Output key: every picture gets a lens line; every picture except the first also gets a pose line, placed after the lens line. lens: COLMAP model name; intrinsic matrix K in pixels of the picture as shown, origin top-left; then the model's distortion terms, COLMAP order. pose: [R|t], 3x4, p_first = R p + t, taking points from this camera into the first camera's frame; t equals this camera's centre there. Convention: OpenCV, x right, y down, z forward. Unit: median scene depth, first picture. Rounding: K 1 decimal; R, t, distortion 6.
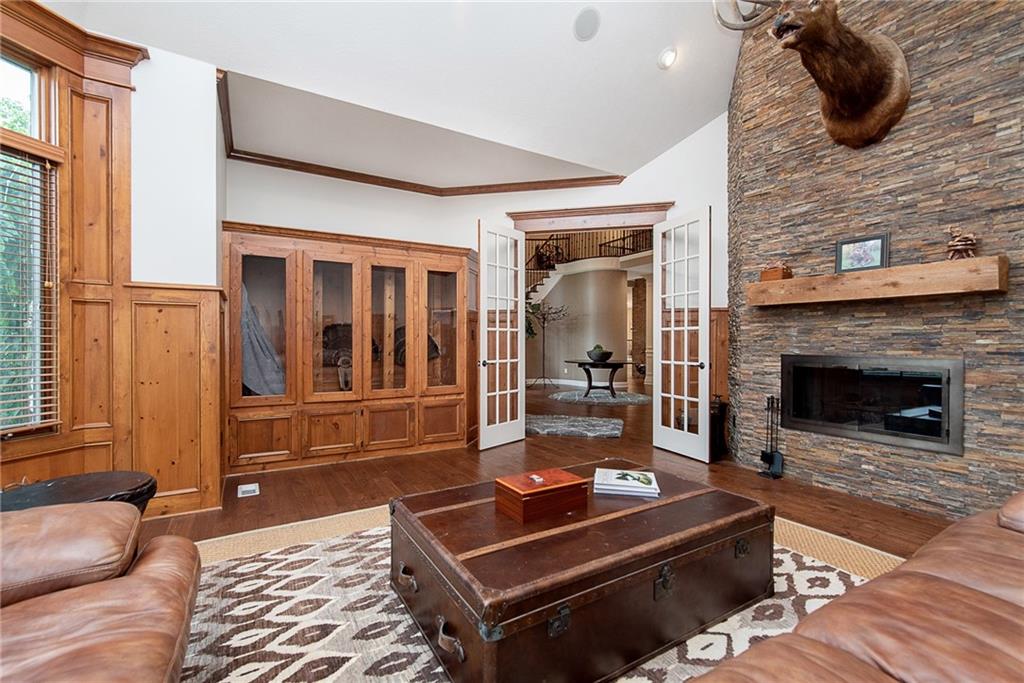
lens RADIAL K [[445.8, 0, 512.9], [0, 445.8, 333.5], [0, 0, 1]] dist [-0.000282, -0.000097]
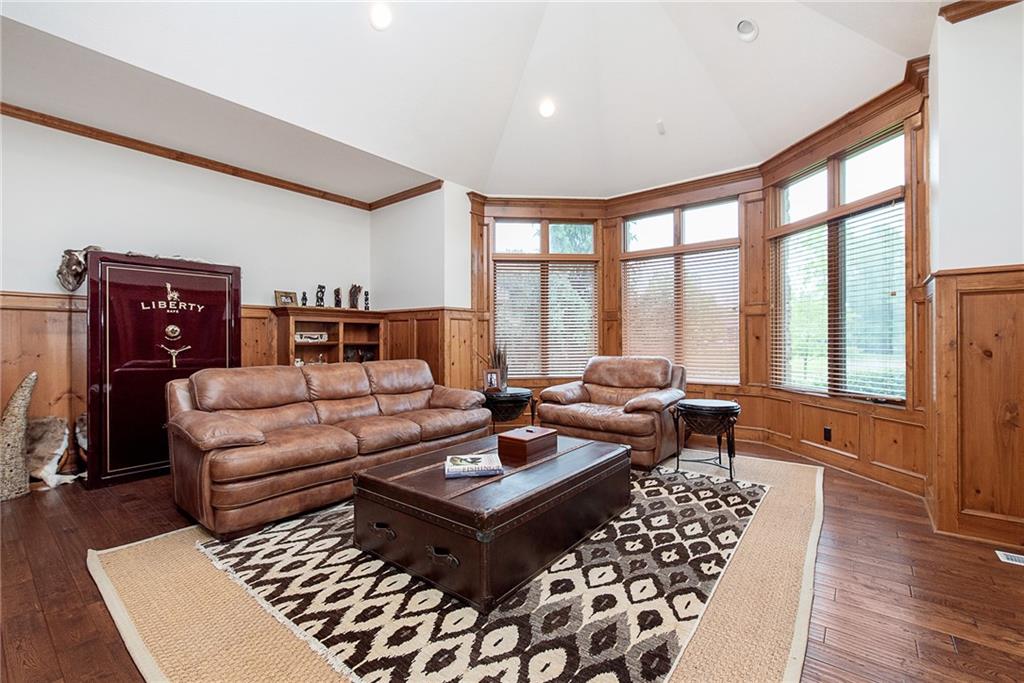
lens RADIAL K [[439.5, 0, 508.4], [0, 439.5, 341.6], [0, 0, 1]] dist [0.009778, -0.000631]
pose [[-0.937435, 0.002769, -0.348149, 0.550459], [0.004349, 0.999983, -0.003758, 0.035872], [0.348133, -0.005037, -0.937432, 2.064245]]
